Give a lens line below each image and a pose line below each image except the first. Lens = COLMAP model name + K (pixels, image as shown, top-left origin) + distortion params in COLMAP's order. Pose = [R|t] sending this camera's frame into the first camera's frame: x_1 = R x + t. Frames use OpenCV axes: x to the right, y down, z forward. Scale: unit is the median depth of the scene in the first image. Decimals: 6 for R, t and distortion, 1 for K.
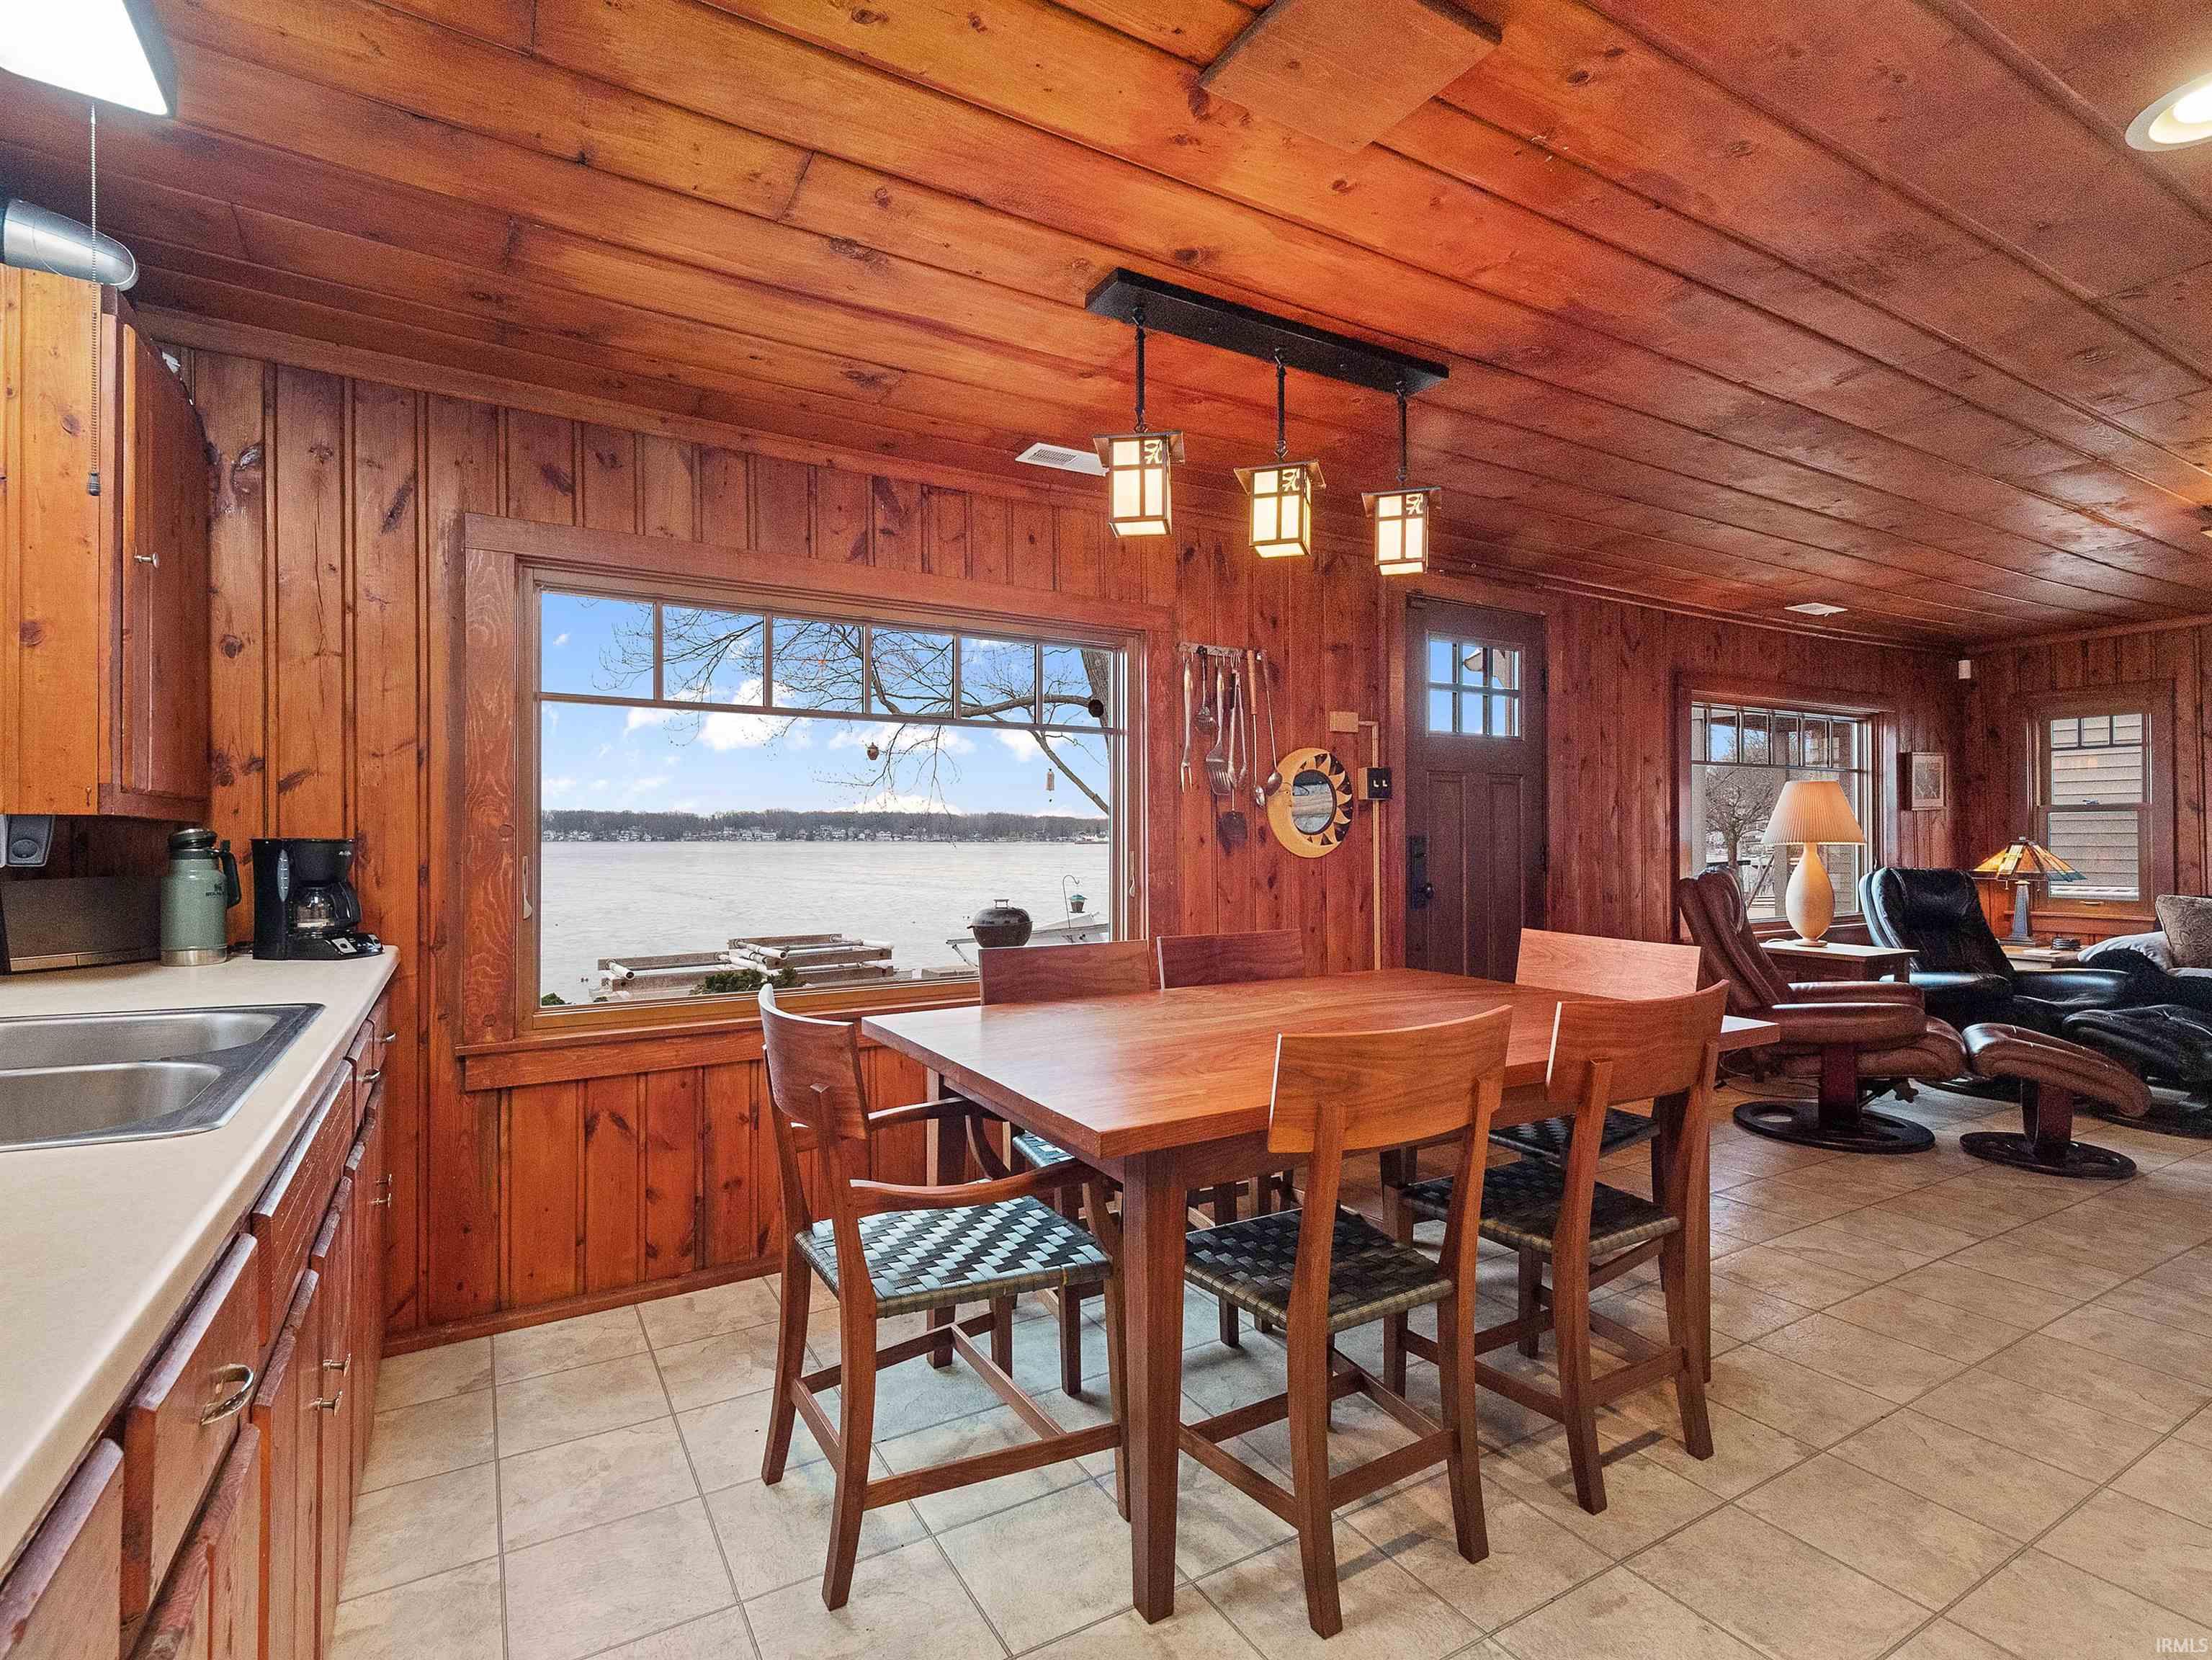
lens RADIAL K [[1058.8, 0, 1103.9], [0, 1058.8, 831.6], [0, 0, 1]] dist [0.028670, -0.015239]
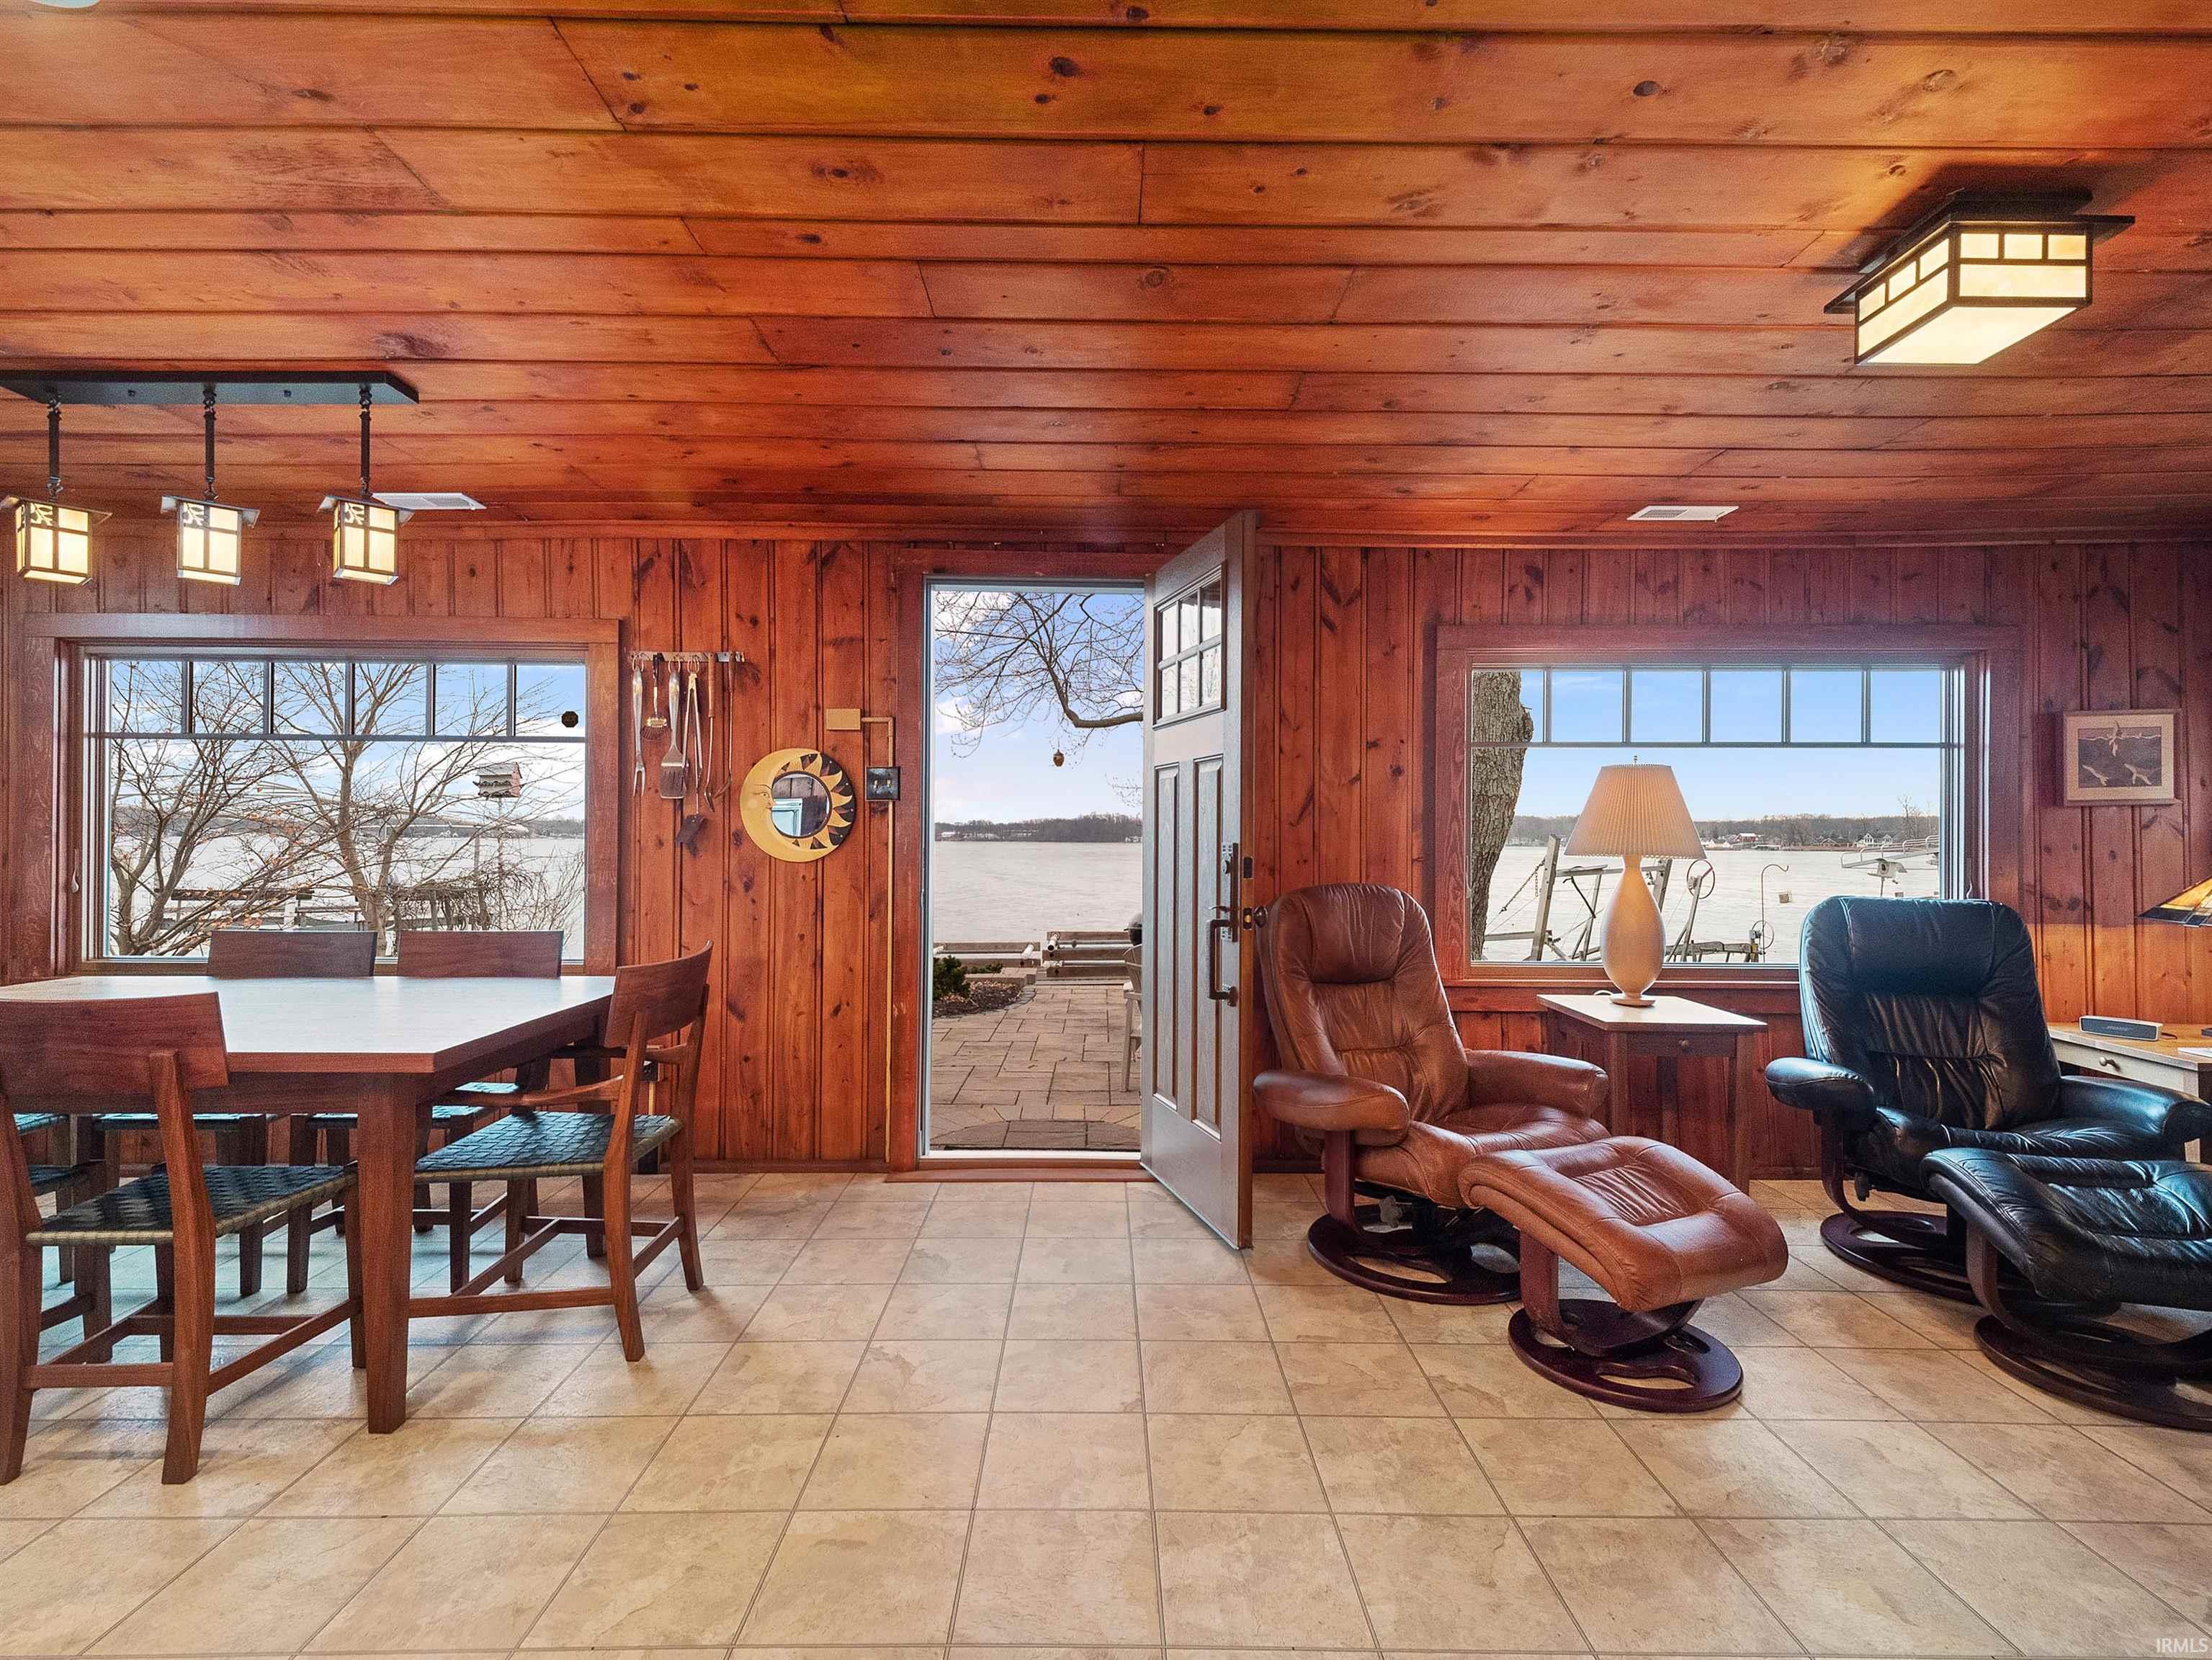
lens RADIAL K [[1062.5, 0, 1104.3], [0, 1062.5, 846.6], [0, 0, 1]] dist [0.029917, -0.016679]
pose [[0.863370, 0.011079, -0.504450, 1.411209], [-0.005468, 0.999906, 0.012602, -0.005072], [0.504542, -0.008122, 0.863349, 0.464722]]
